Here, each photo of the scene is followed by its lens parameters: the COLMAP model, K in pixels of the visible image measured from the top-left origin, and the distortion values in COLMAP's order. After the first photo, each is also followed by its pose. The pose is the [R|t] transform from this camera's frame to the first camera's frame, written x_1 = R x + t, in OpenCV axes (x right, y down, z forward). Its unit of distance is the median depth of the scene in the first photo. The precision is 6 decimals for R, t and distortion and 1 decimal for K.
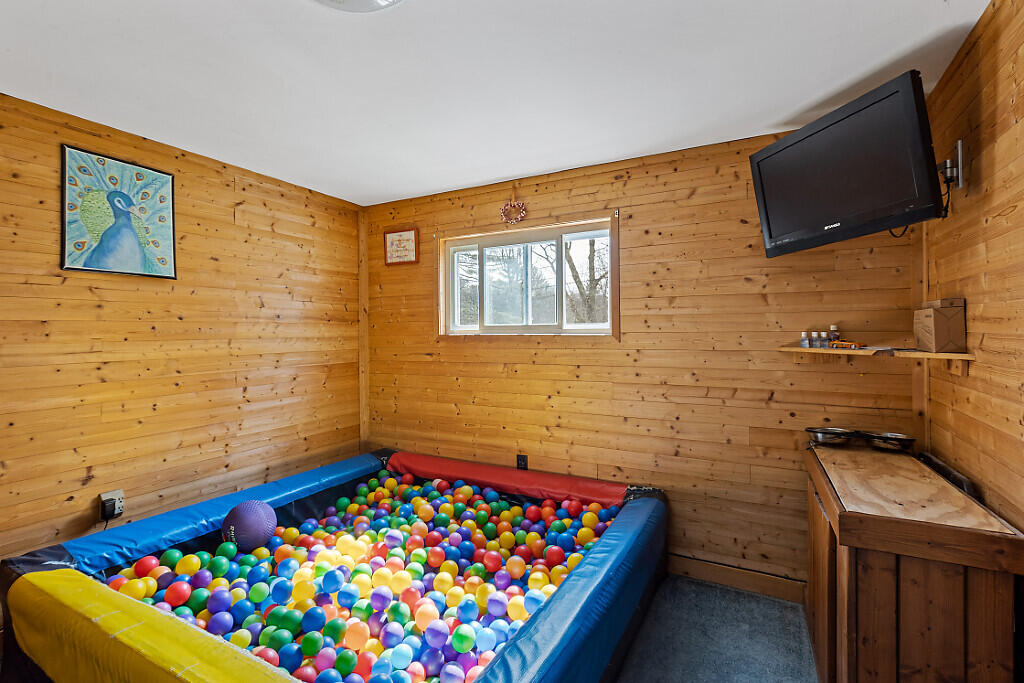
lens RADIAL K [[476.2, 0, 517.6], [0, 476.2, 335.8], [0, 0, 1]] dist [-0.001511, 0.000582]
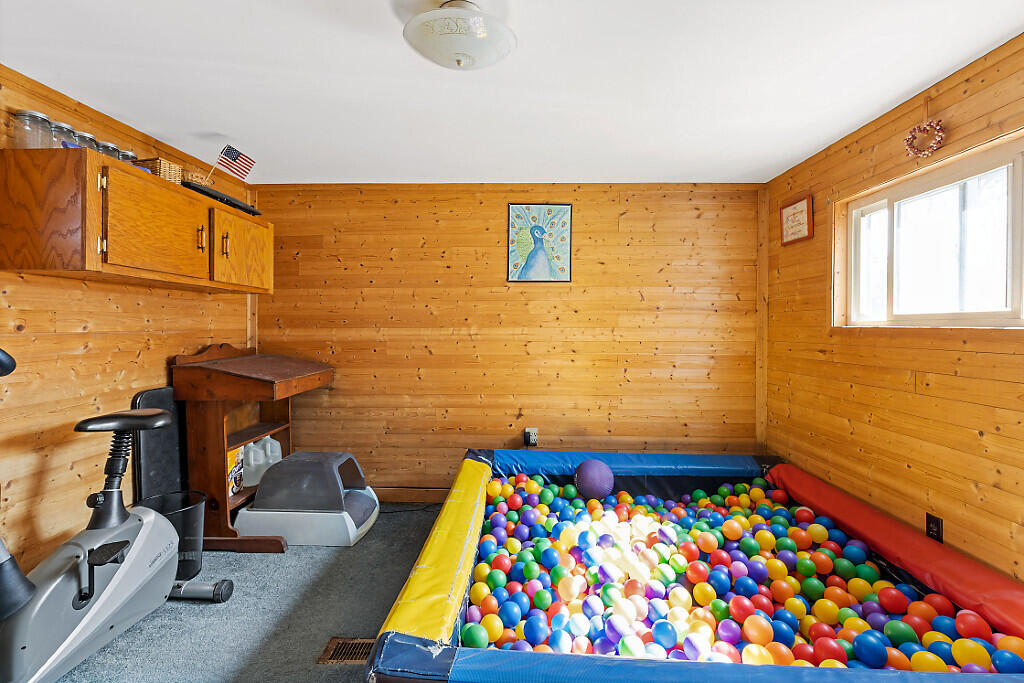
lens RADIAL K [[476.2, 0, 512.4], [0, 476.2, 334.3], [0, 0, 1]] dist [-0.001511, 0.000582]
pose [[0.435324, 0.026456, -0.899885, 0.328574], [-0.014598, 0.999644, 0.022326, 0.000402], [0.900156, 0.003418, 0.435555, 0.208239]]
